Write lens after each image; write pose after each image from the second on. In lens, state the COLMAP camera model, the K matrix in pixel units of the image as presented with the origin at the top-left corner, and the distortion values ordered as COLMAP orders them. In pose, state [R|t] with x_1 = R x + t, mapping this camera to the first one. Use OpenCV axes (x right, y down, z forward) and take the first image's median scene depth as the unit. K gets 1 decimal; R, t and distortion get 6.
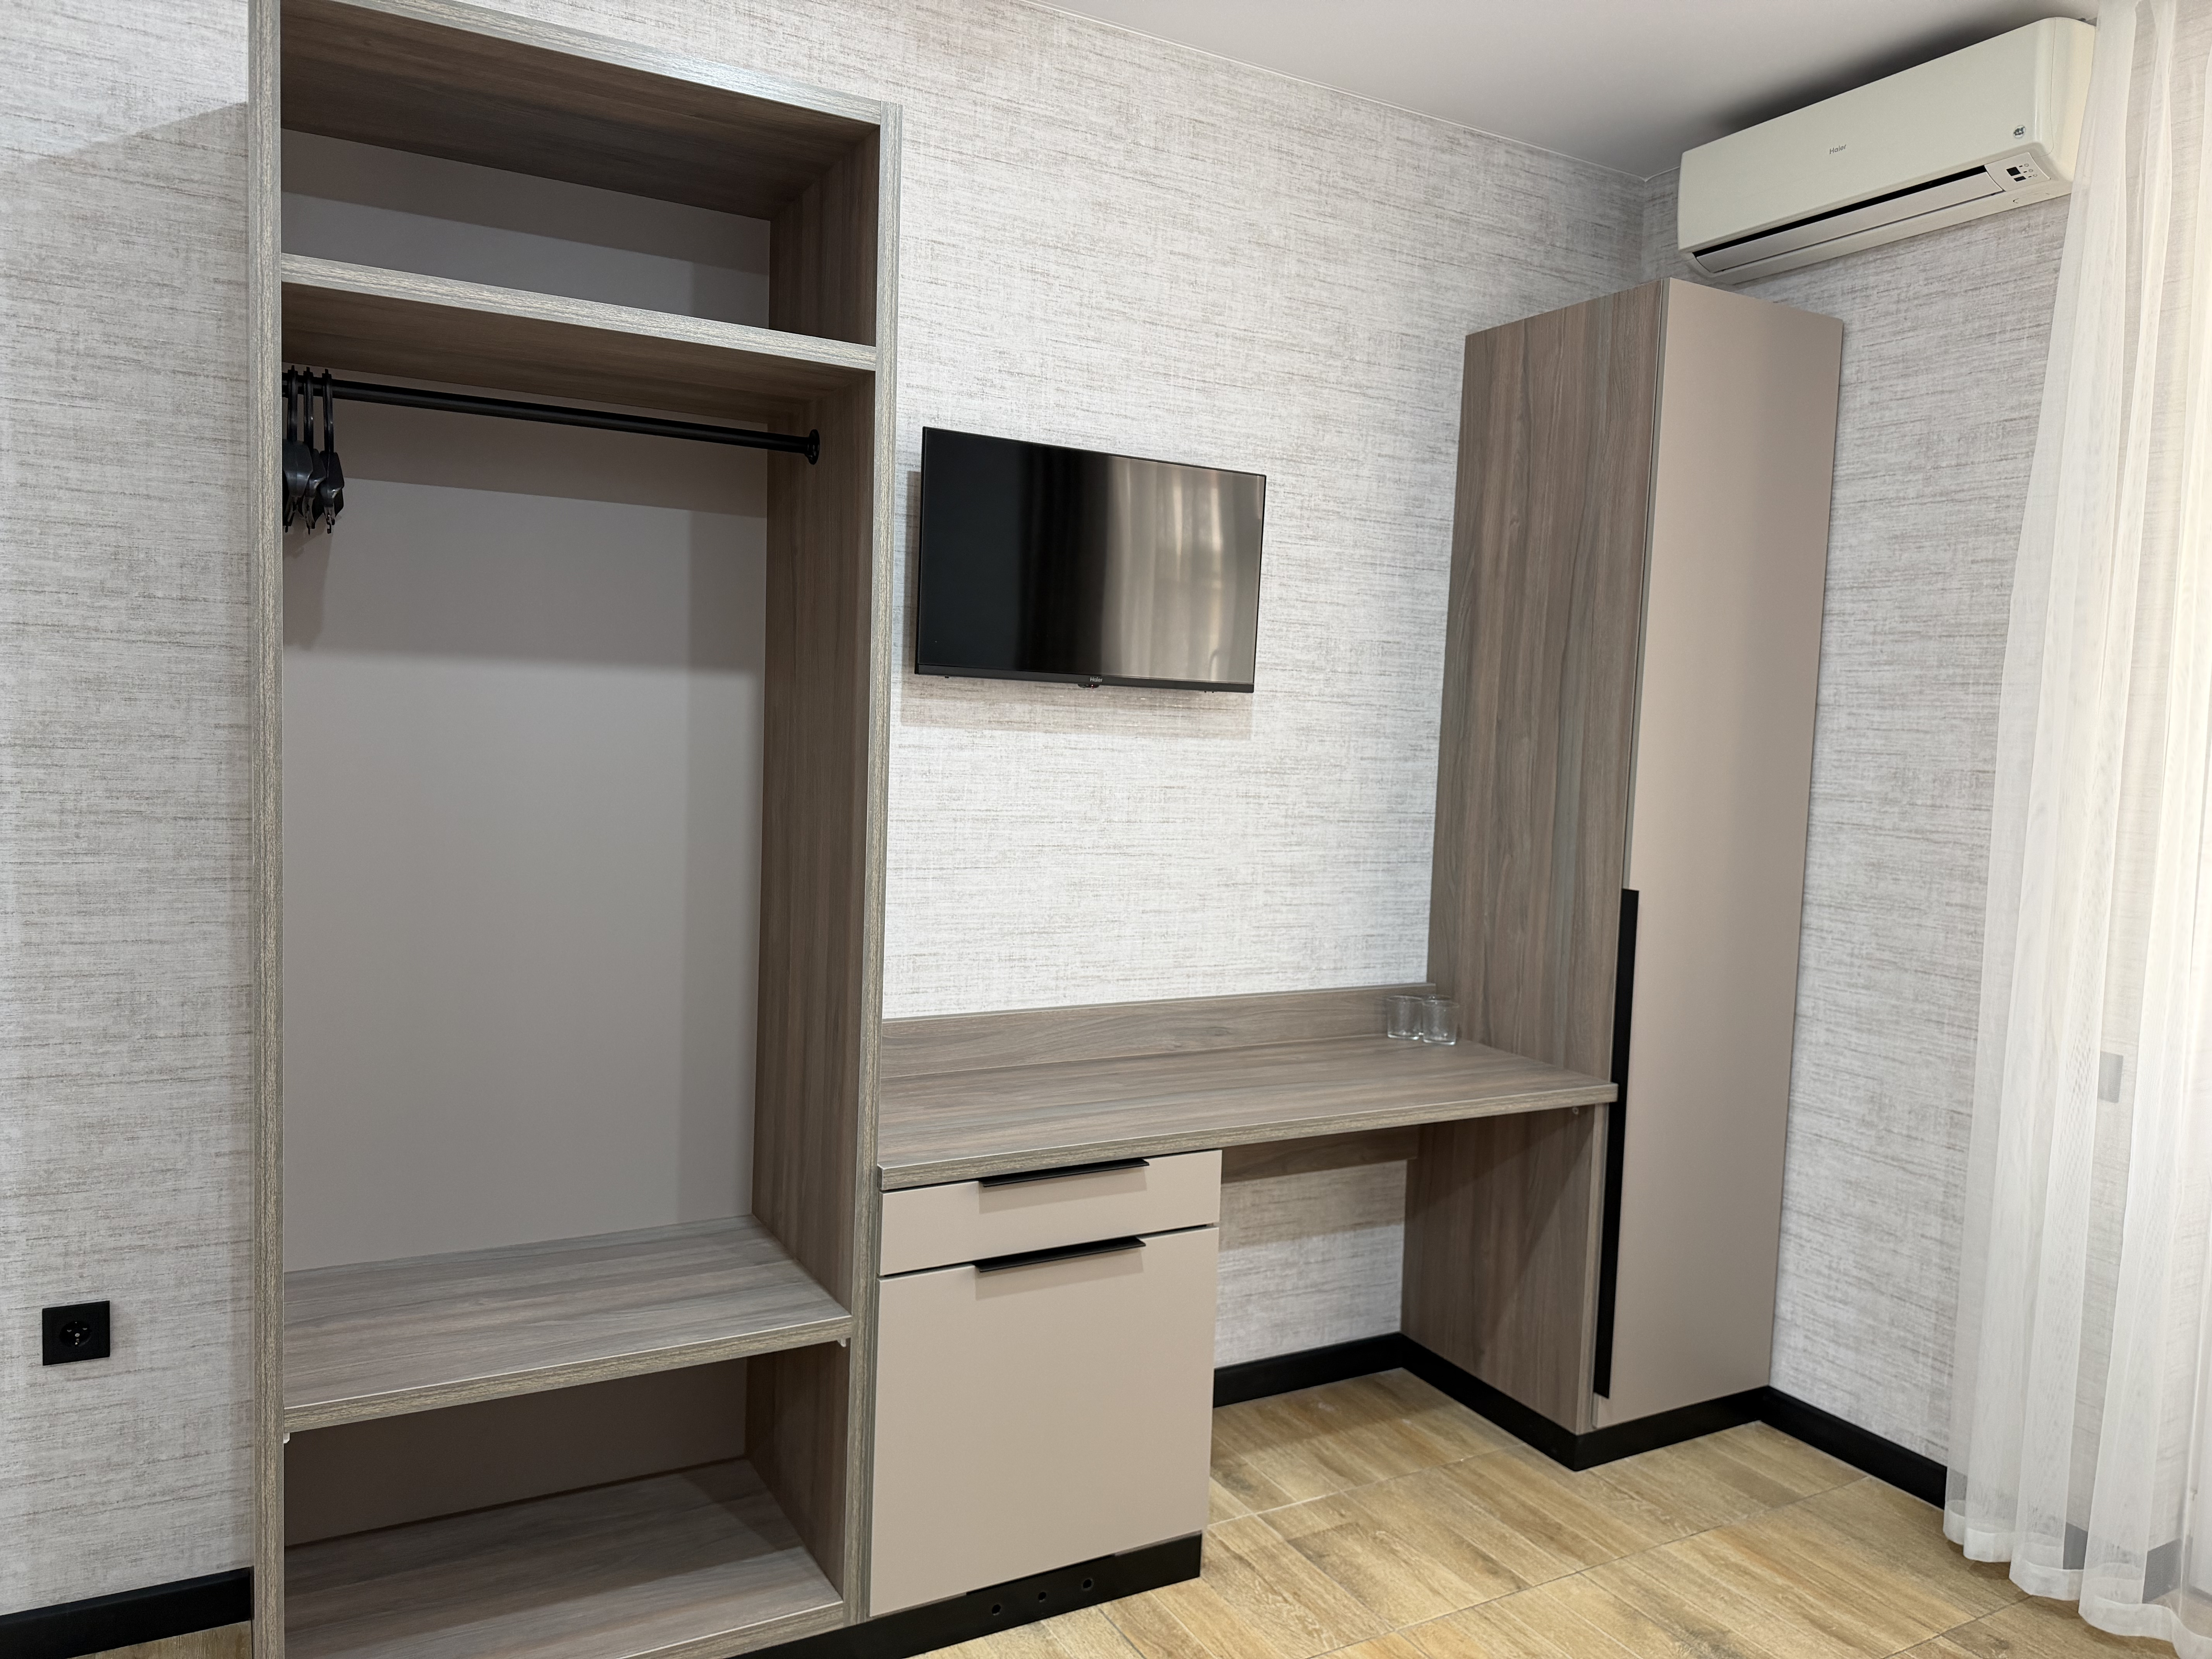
lens RADIAL K [[1530.1, 0, 1102.9], [0, 1530.1, 836.7], [0, 0, 1]] dist [0.184909, -0.402099]
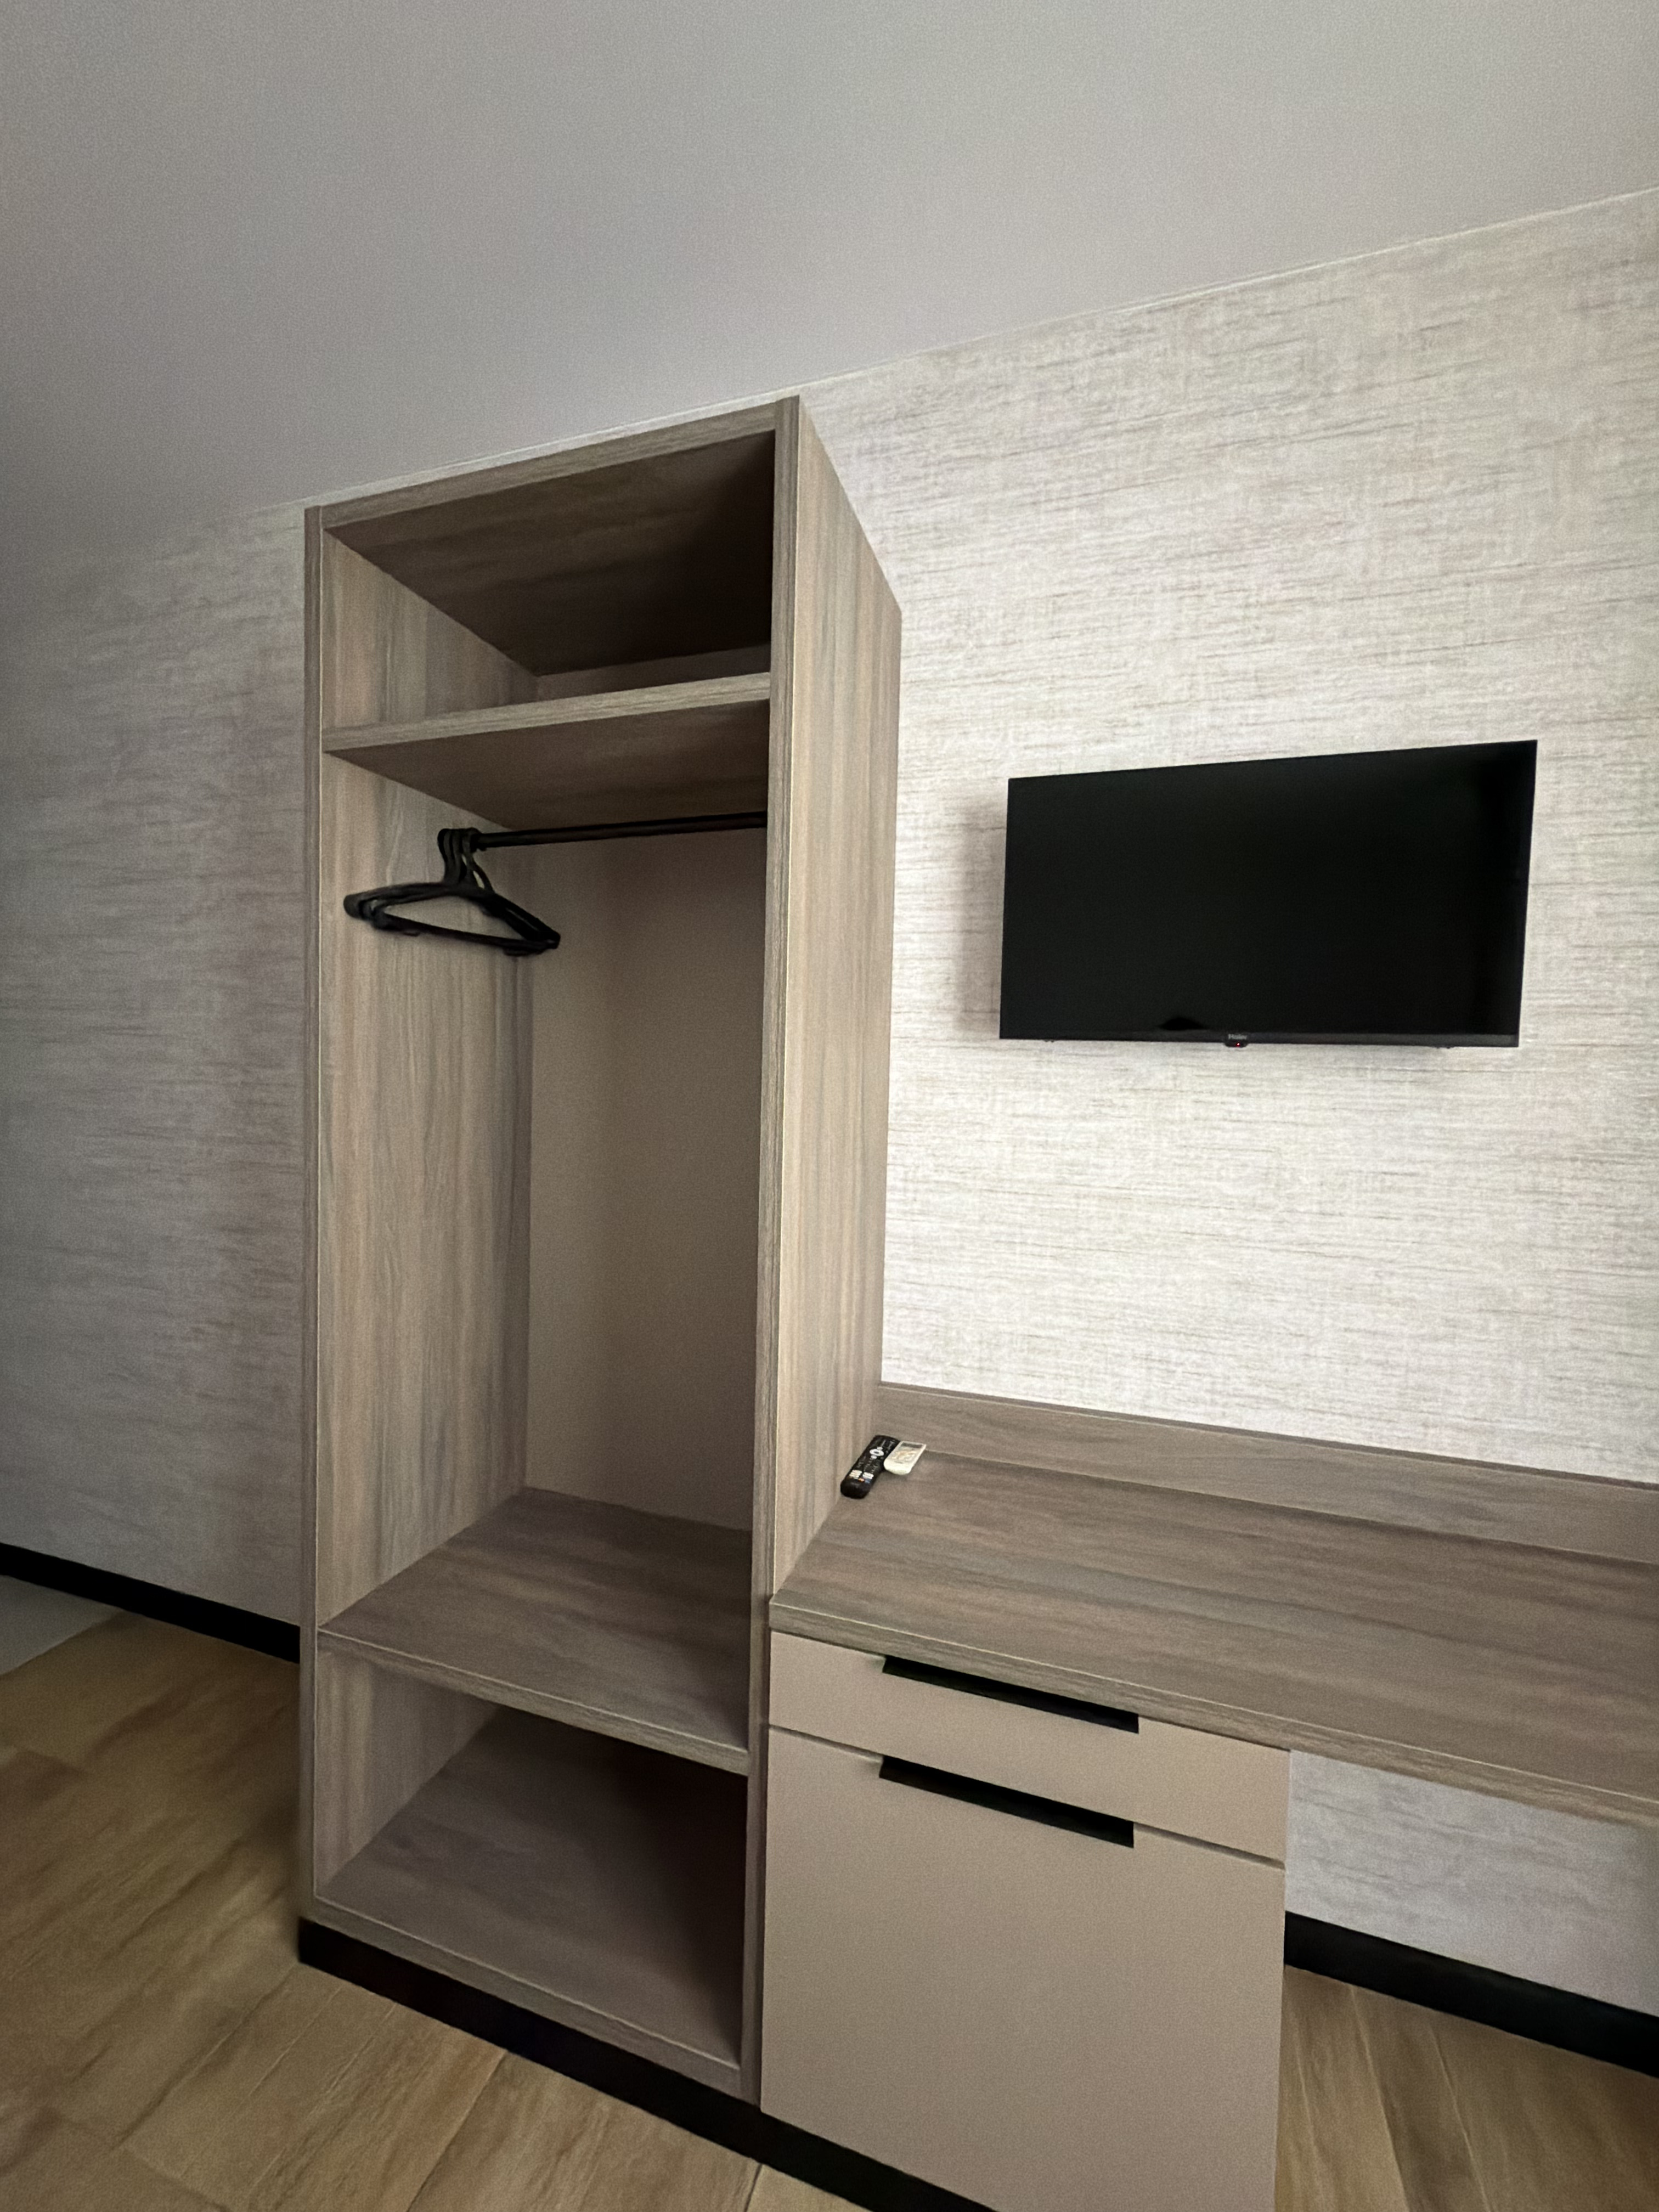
lens RADIAL K [[882.4, 0, 829.5], [0, 882.4, 1106.0], [0, 0, 1]] dist [-0.000138, -0.000114]
pose [[0.680187, 0.006085, -0.733013, 0.179696], [-0.054438, 0.997624, -0.042234, -0.032431], [0.731014, 0.068631, 0.678902, 0.496638]]
